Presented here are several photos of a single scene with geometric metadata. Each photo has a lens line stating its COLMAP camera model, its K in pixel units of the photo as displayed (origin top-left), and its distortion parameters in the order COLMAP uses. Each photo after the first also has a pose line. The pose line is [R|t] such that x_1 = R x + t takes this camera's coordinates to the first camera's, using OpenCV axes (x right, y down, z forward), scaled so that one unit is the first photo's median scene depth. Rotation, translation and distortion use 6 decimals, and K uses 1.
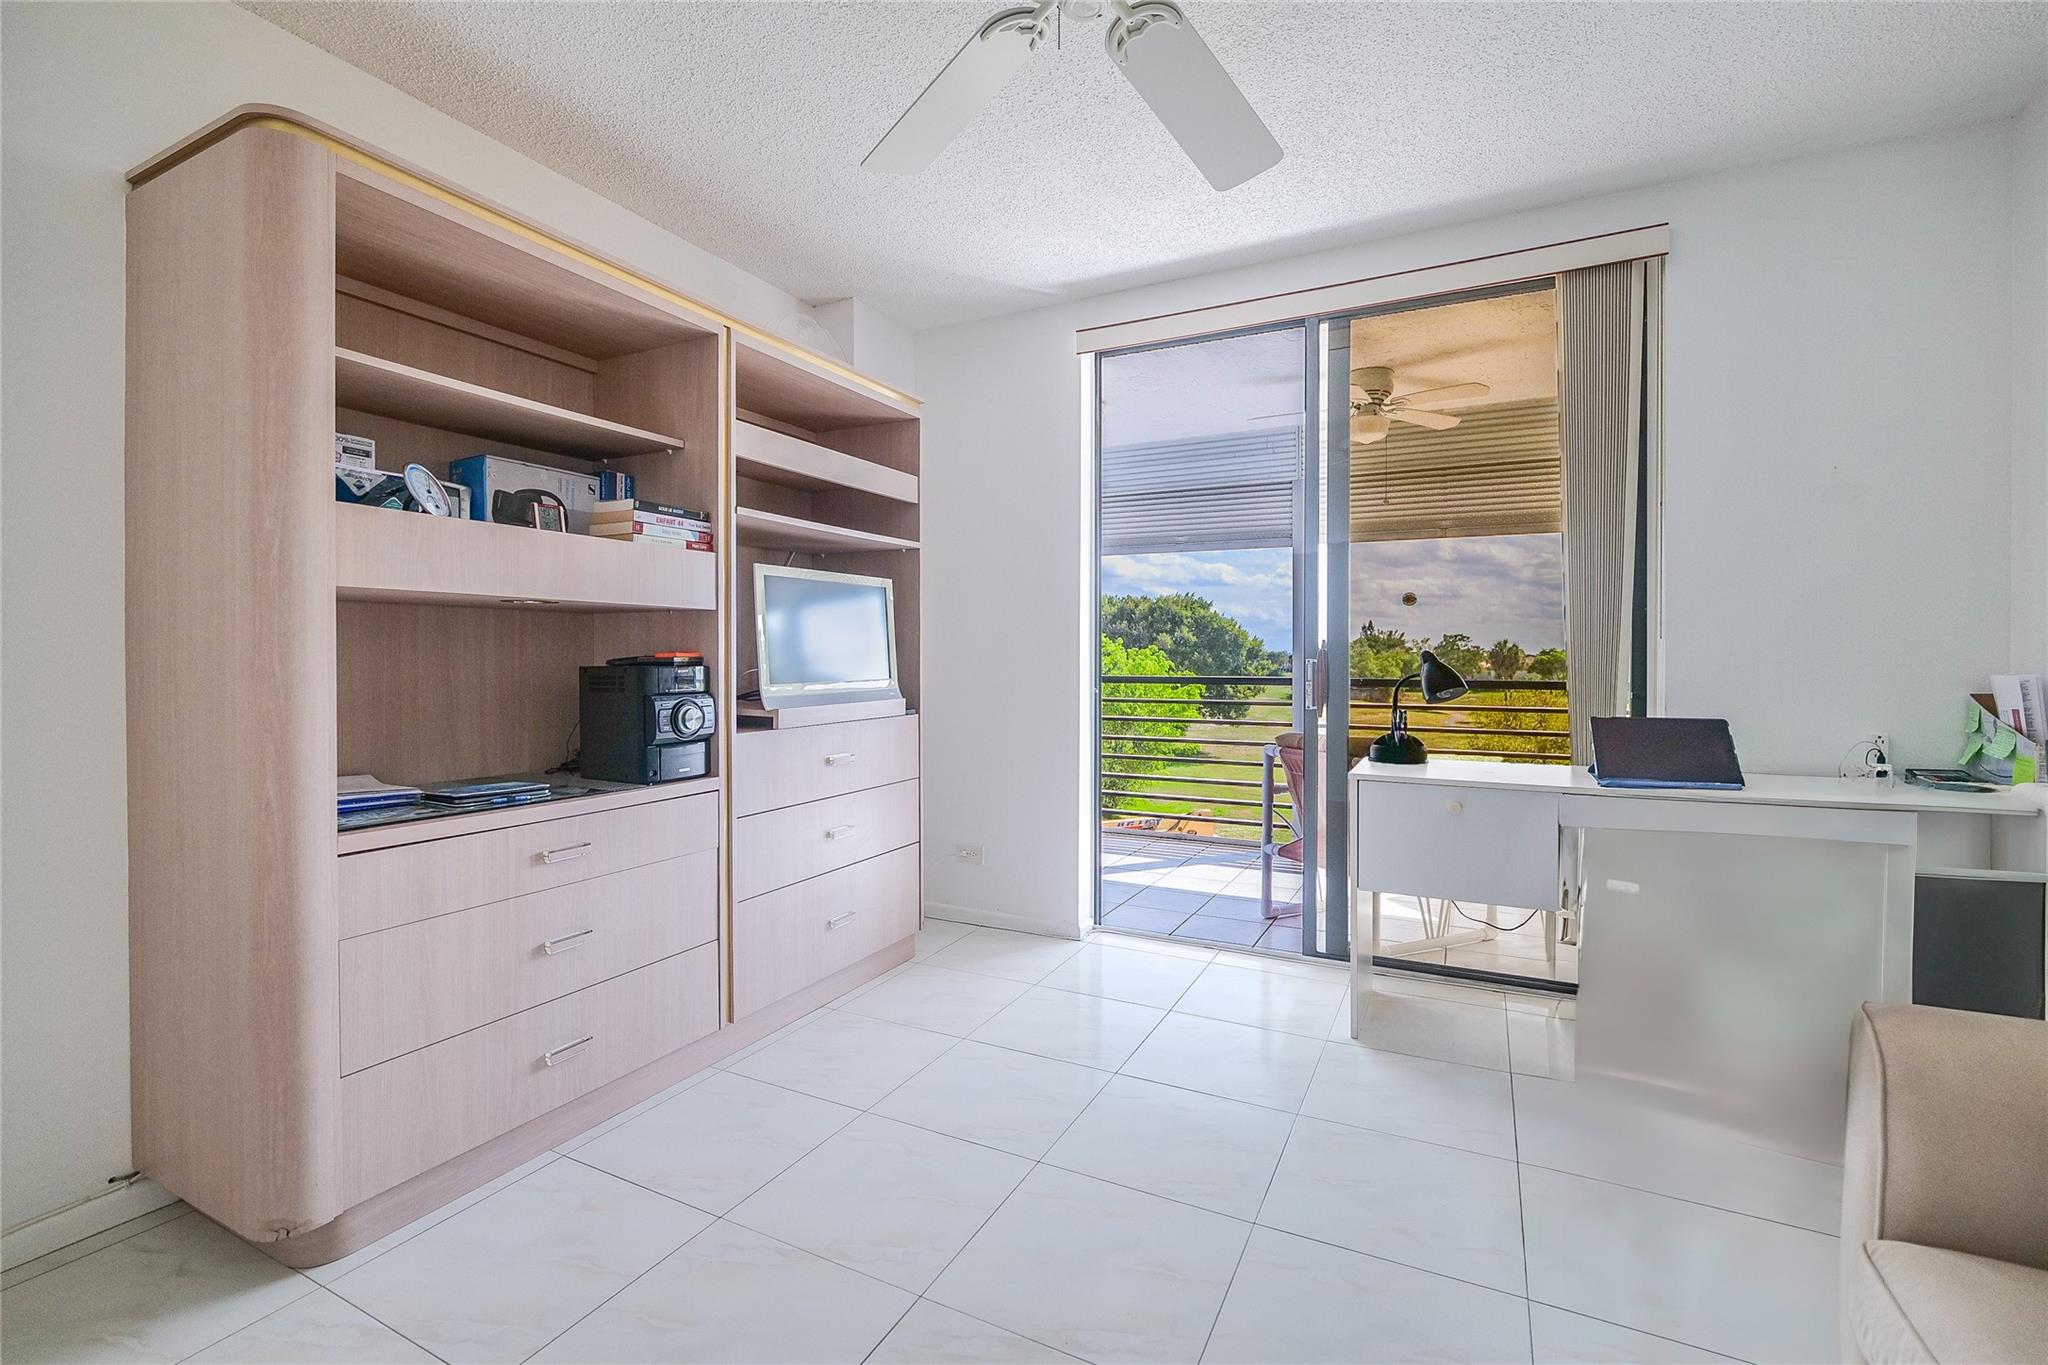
lens RADIAL K [[885.2, 0, 1025.9], [0, 885.2, 670.0], [0, 0, 1]] dist [-0.002697, -0.000193]
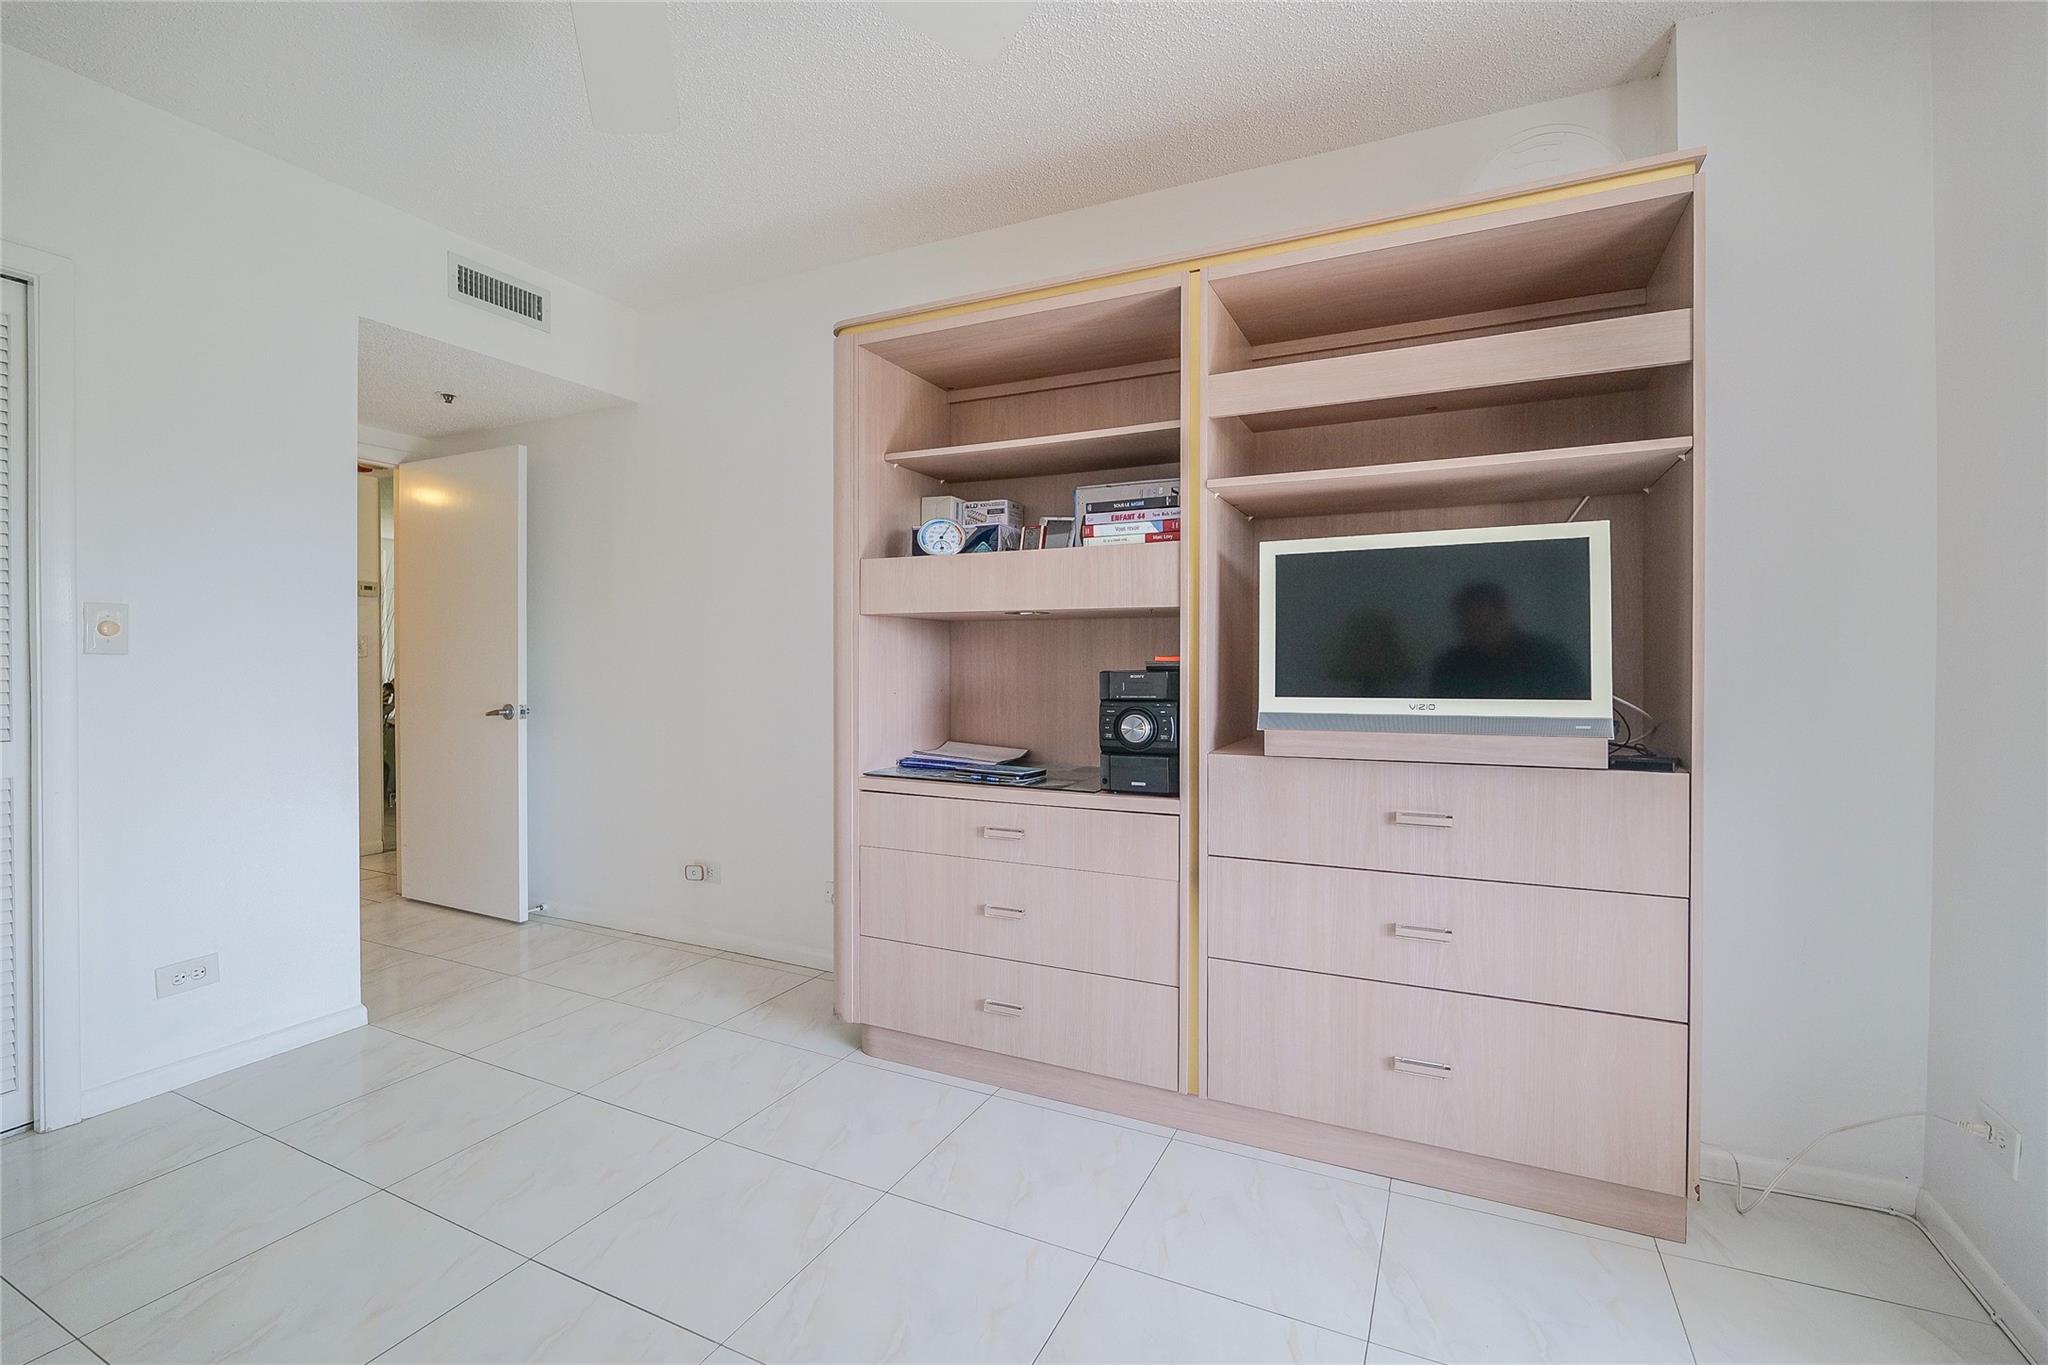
lens RADIAL K [[885.2, 0, 1024.3], [0, 885.2, 673.4], [0, 0, 1]] dist [-0.002697, -0.000193]
pose [[0.027950, 0.013300, -0.999521, 0.357185], [-0.019760, 0.999723, 0.012750, -0.007786], [0.999414, 0.019395, 0.028205, 0.578855]]
